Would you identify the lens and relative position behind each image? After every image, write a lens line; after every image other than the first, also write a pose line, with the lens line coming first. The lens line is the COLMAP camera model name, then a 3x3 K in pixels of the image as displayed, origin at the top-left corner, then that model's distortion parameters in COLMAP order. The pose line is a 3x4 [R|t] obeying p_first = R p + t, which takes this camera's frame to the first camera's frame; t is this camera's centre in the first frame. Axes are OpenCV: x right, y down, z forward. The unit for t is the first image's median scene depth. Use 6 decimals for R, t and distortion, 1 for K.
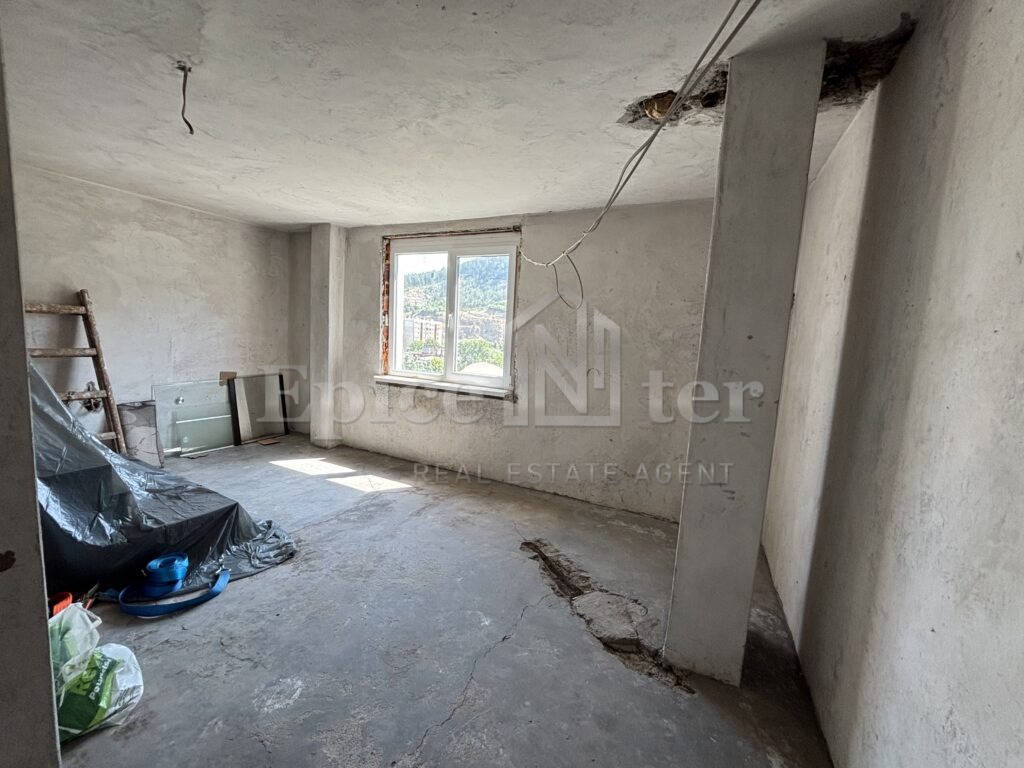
lens RADIAL K [[410.1, 0, 511.5], [0, 410.1, 384.6], [0, 0, 1]] dist [-0.002828, 0.000529]
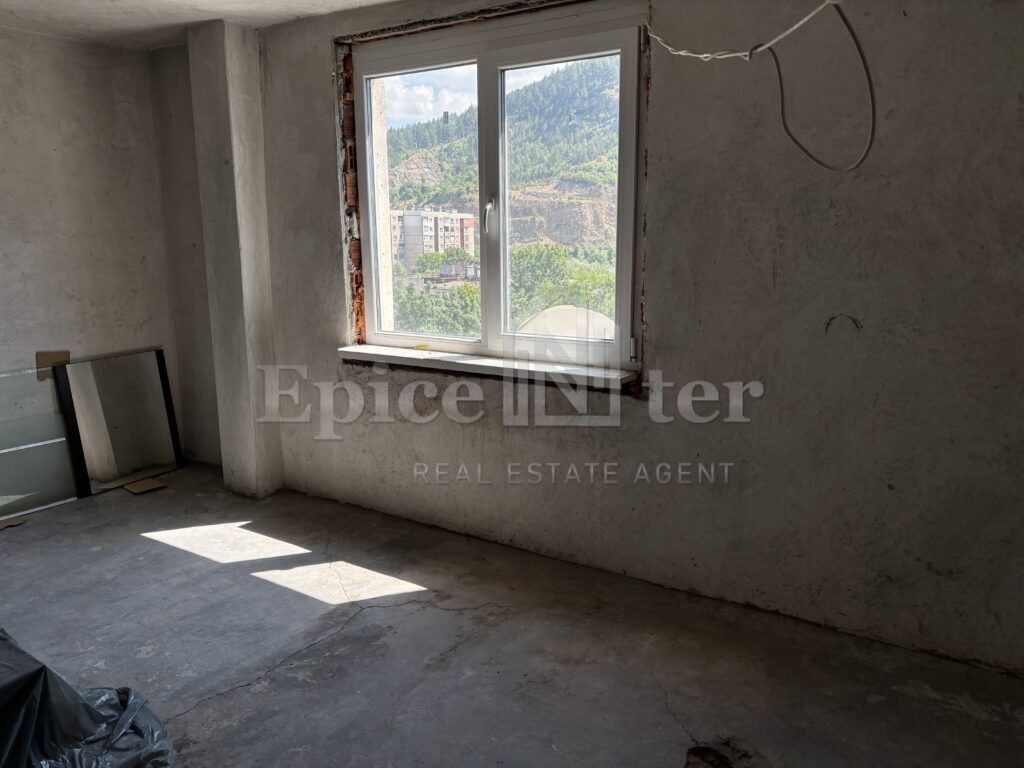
lens RADIAL K [[769.3, 0, 509.2], [0, 769.3, 388.3], [0, 0, 1]] dist [0.049696, -0.048198]
pose [[0.990488, -0.037999, -0.132247, -0.031848], [0.048296, 0.995972, 0.075545, -0.043268], [0.128844, -0.081213, 0.988334, 0.194357]]
